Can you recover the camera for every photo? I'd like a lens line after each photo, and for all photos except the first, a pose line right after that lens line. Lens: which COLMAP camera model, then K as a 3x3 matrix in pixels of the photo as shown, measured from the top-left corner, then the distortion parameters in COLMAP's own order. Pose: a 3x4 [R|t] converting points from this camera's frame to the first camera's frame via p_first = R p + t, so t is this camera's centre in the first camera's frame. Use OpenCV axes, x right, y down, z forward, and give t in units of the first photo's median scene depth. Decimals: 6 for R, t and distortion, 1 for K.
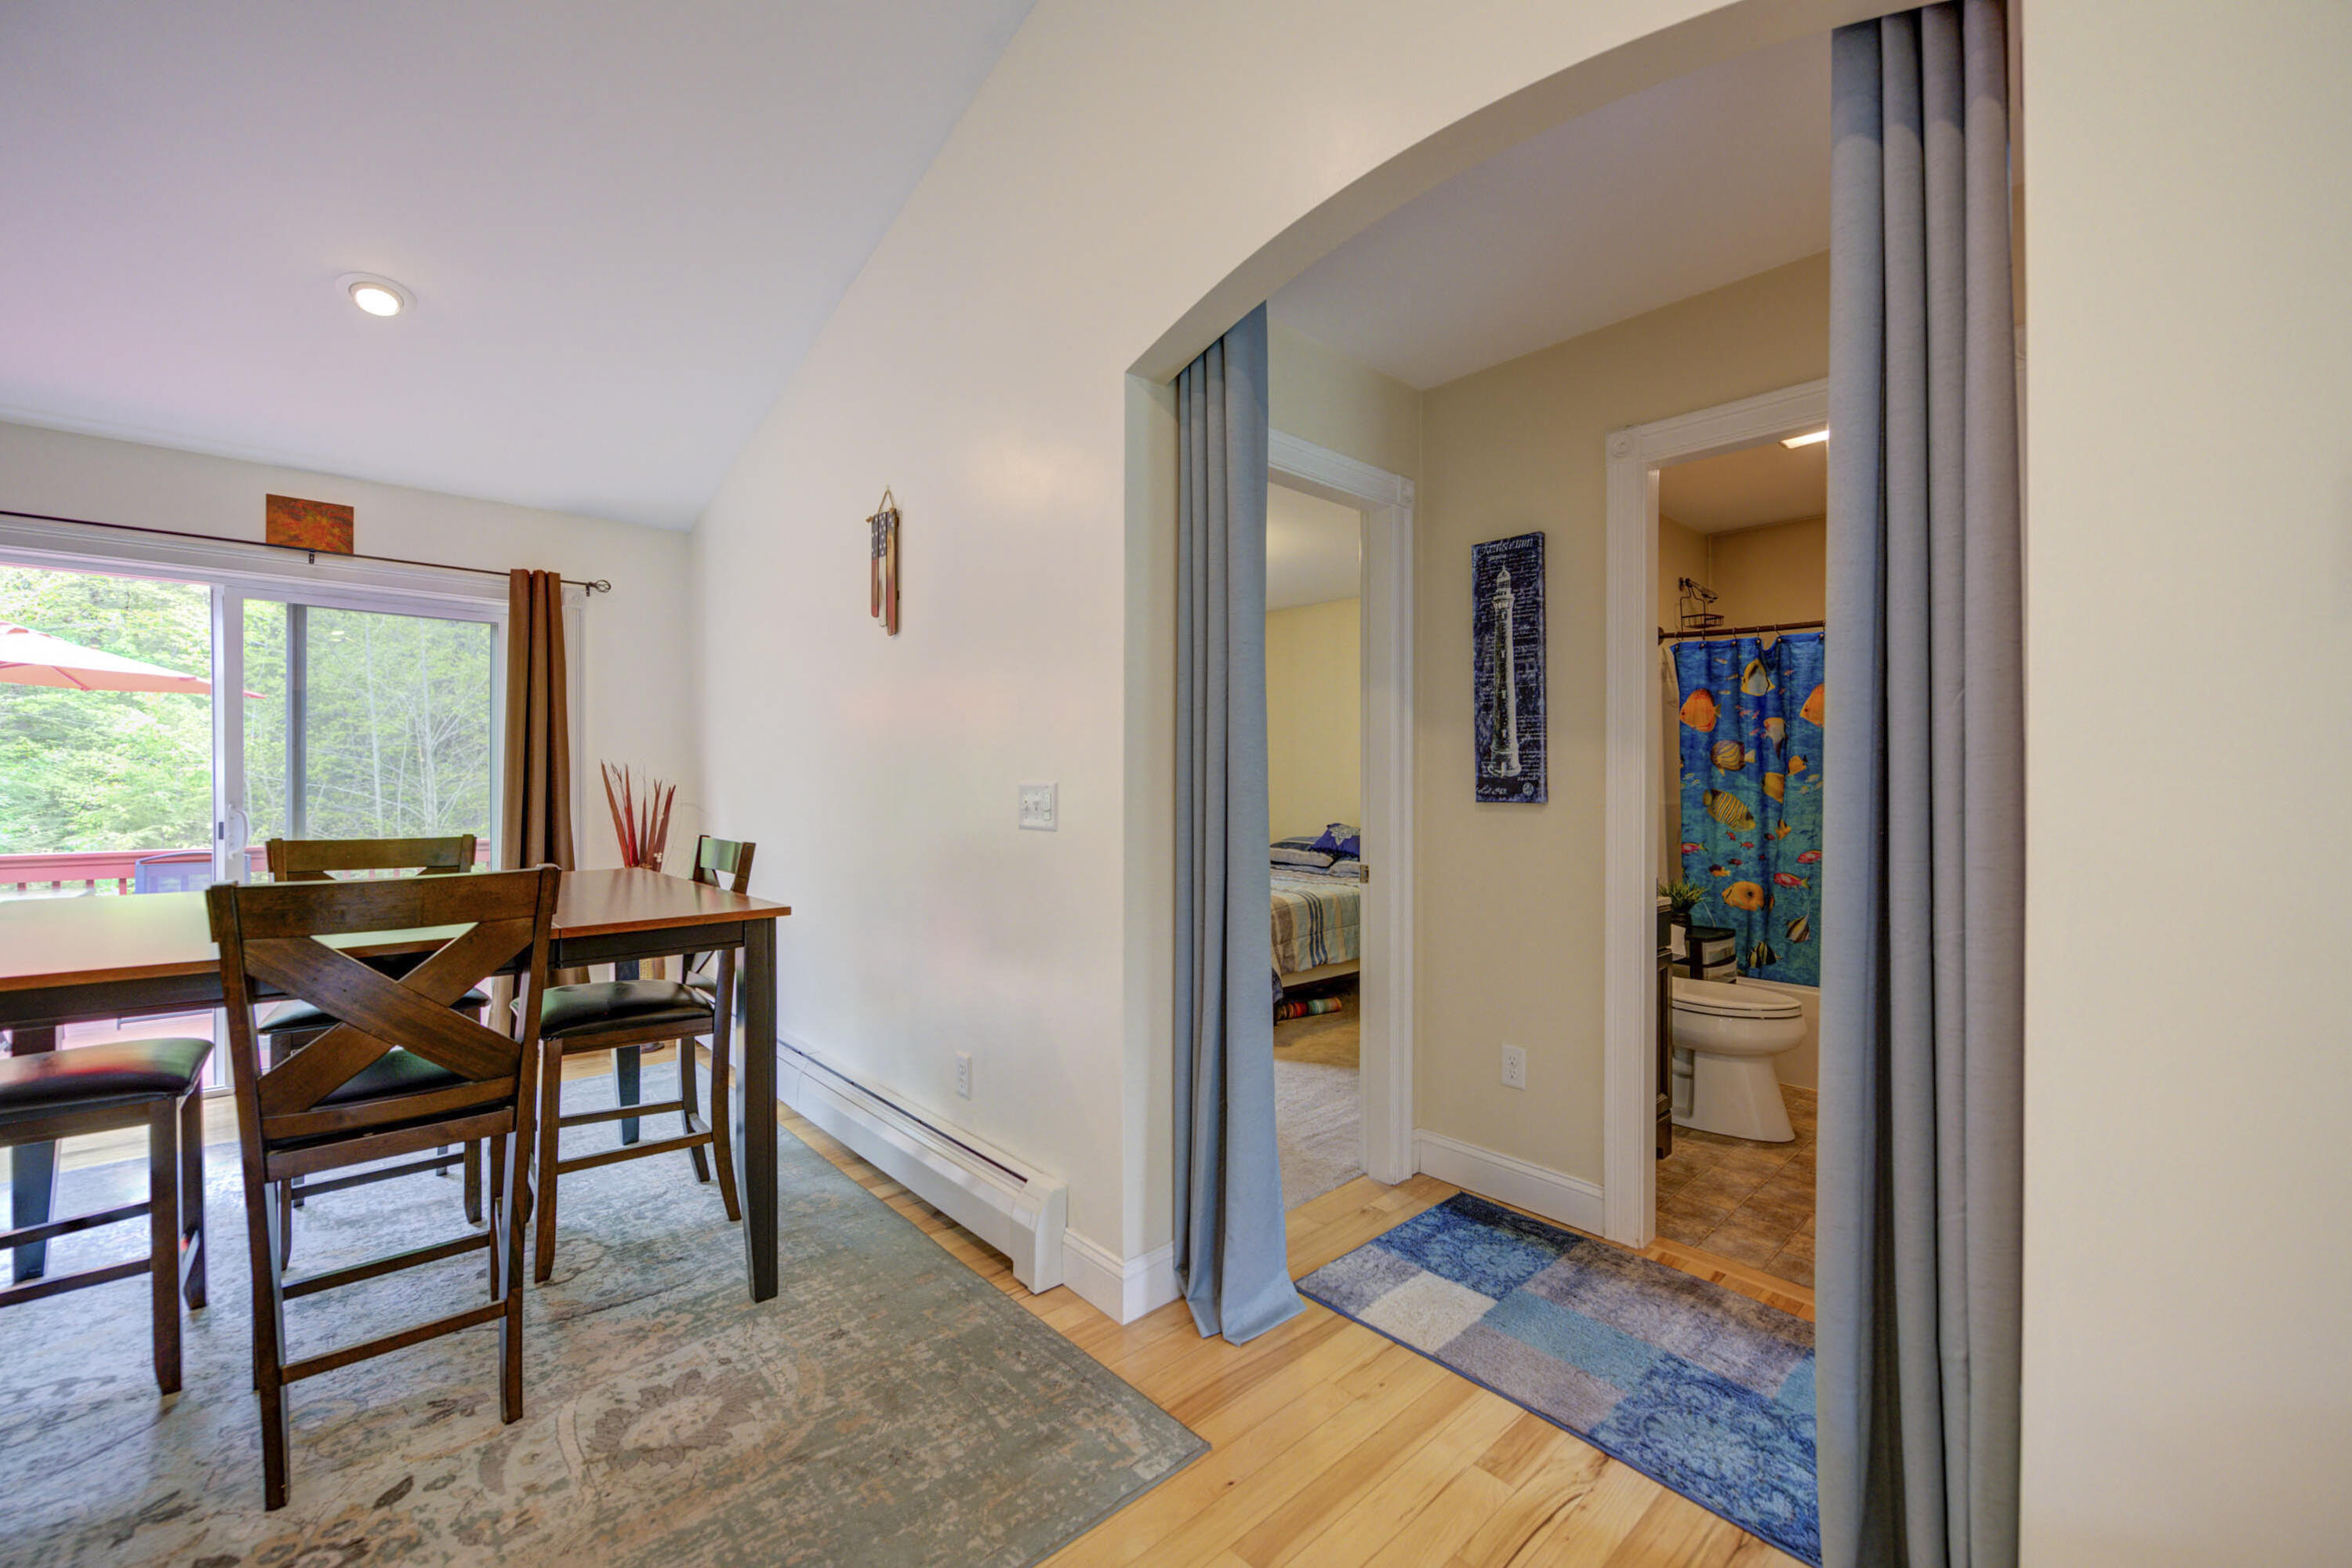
lens RADIAL K [[933.4, 0, 1179.4], [0, 933.4, 785.8], [0, 0, 1]] dist [0.002406, -0.002708]
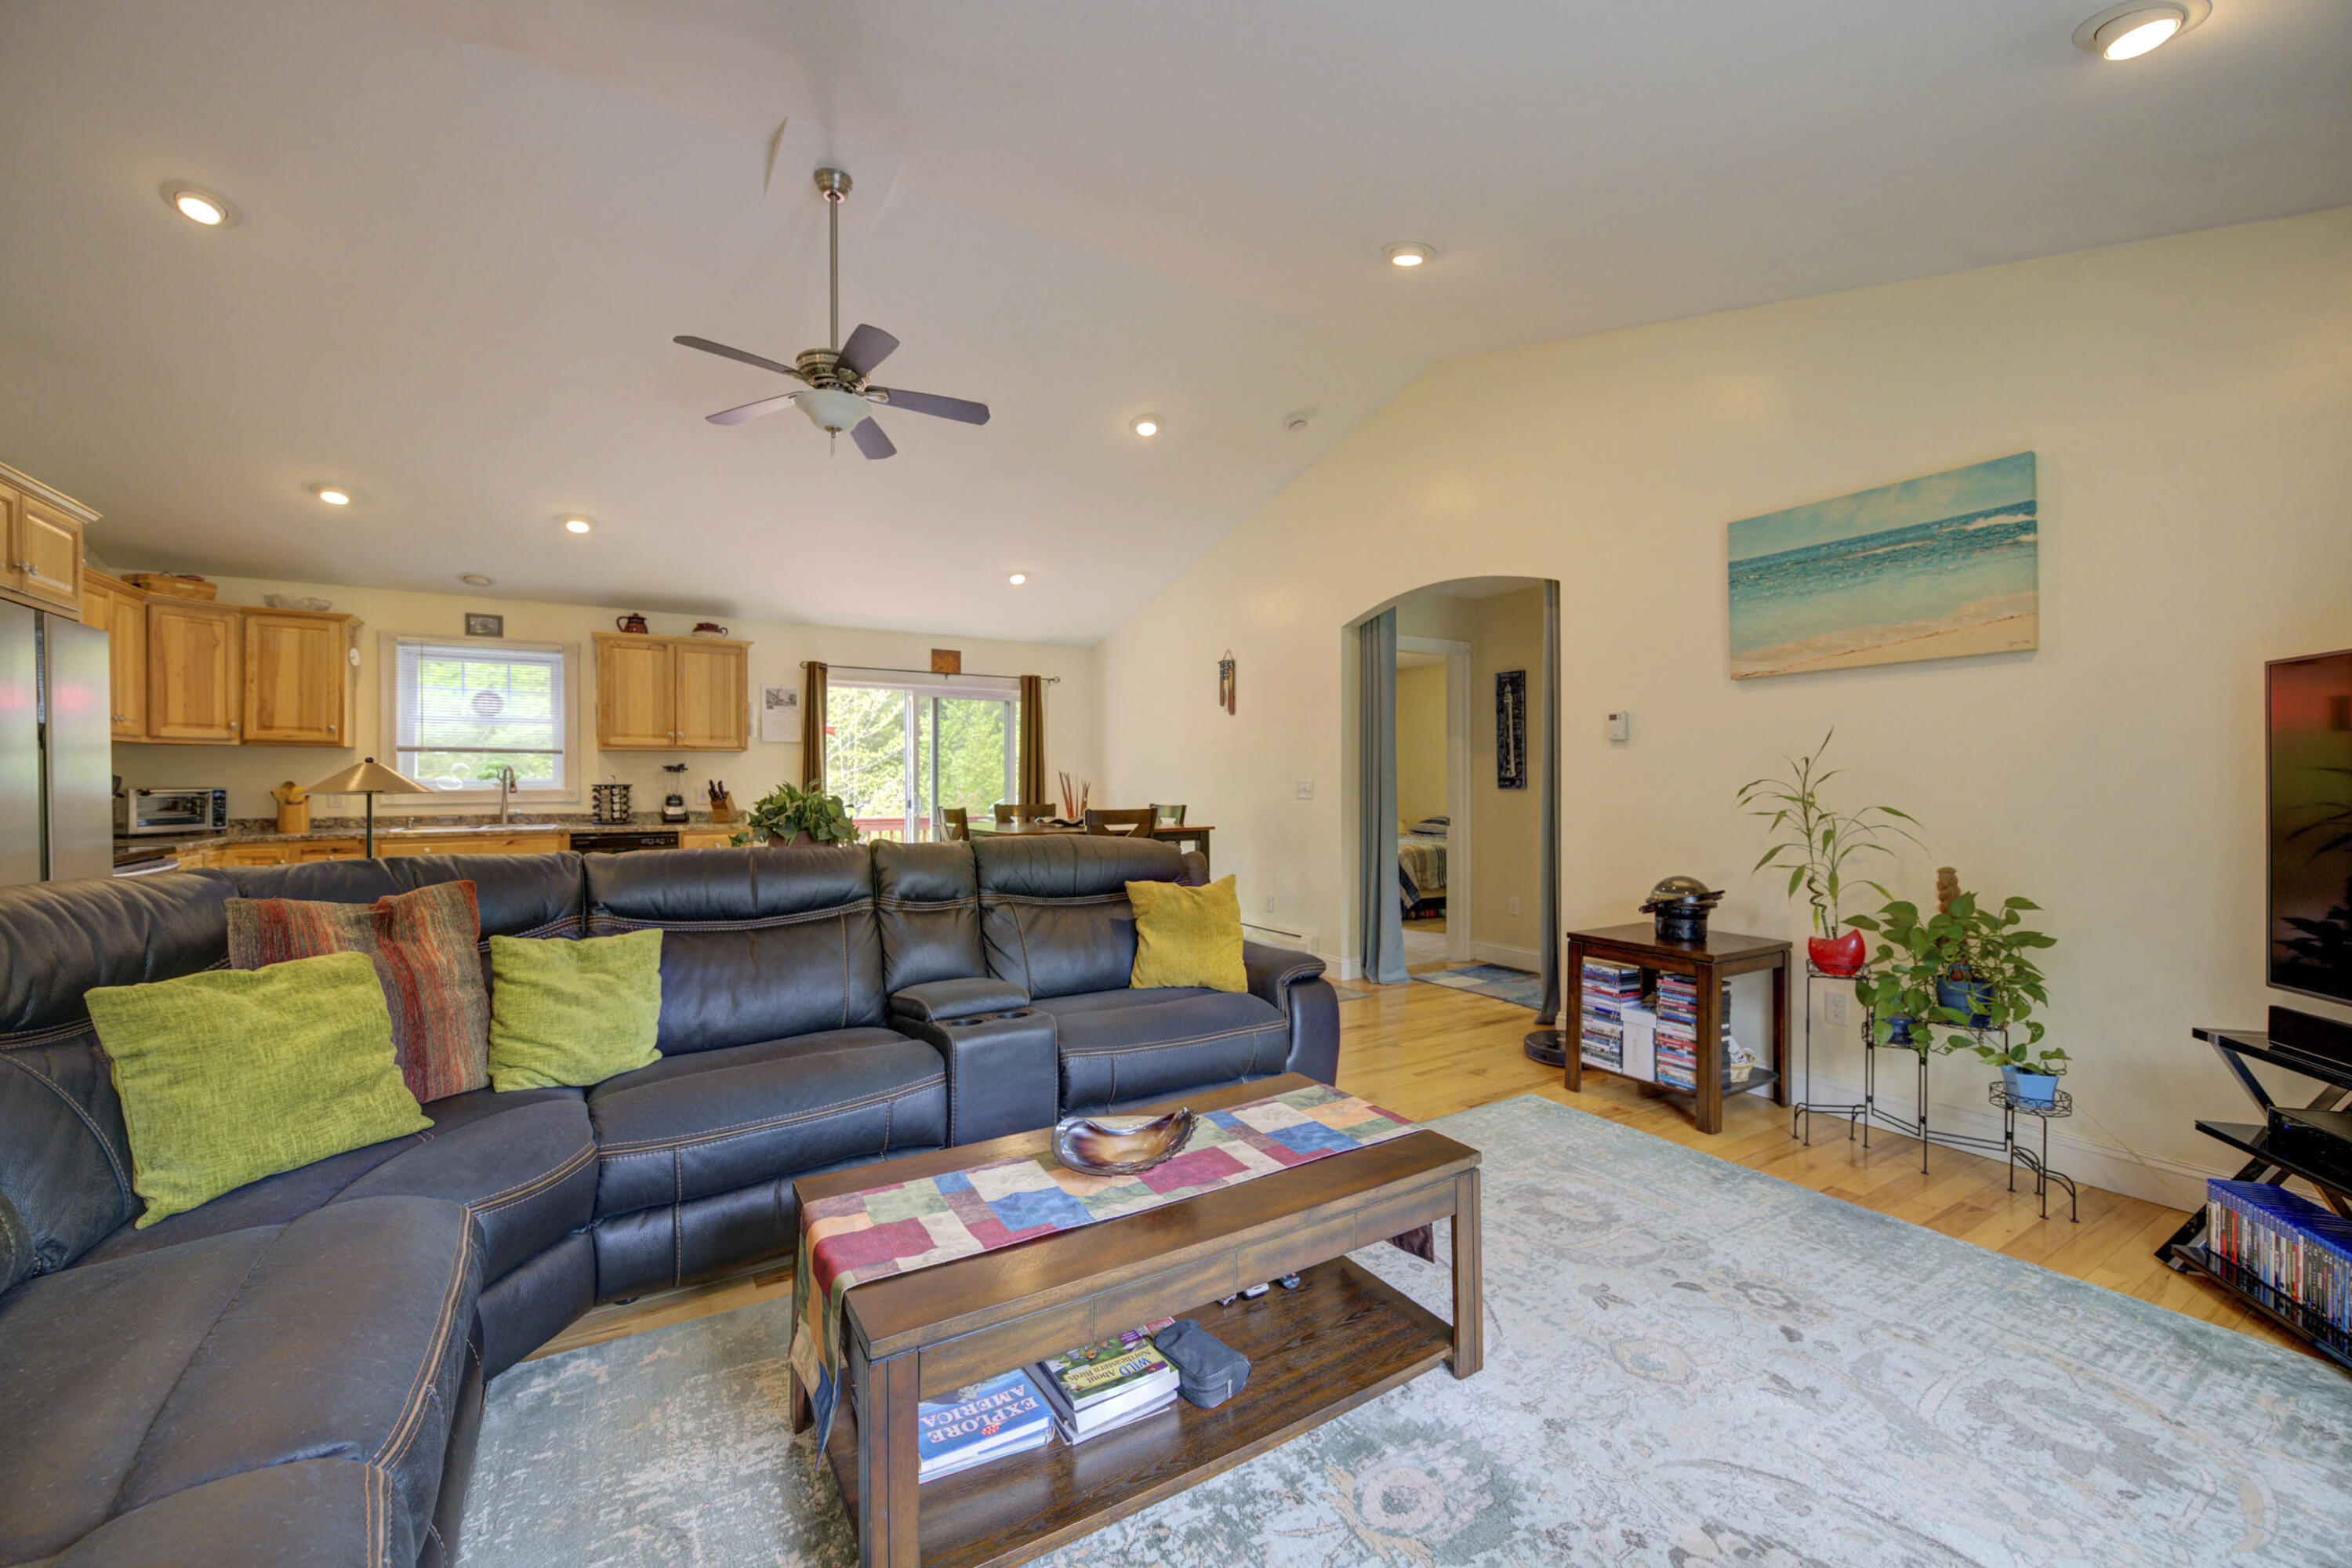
lens RADIAL K [[933.4, 0, 1177.5], [0, 933.4, 783.0], [0, 0, 1]] dist [0.002406, -0.002708]
pose [[0.982143, -0.002323, -0.188120, -0.015327], [0.001517, 0.999989, -0.004428, 0.014974], [0.188128, 0.004064, 0.982136, -1.561727]]
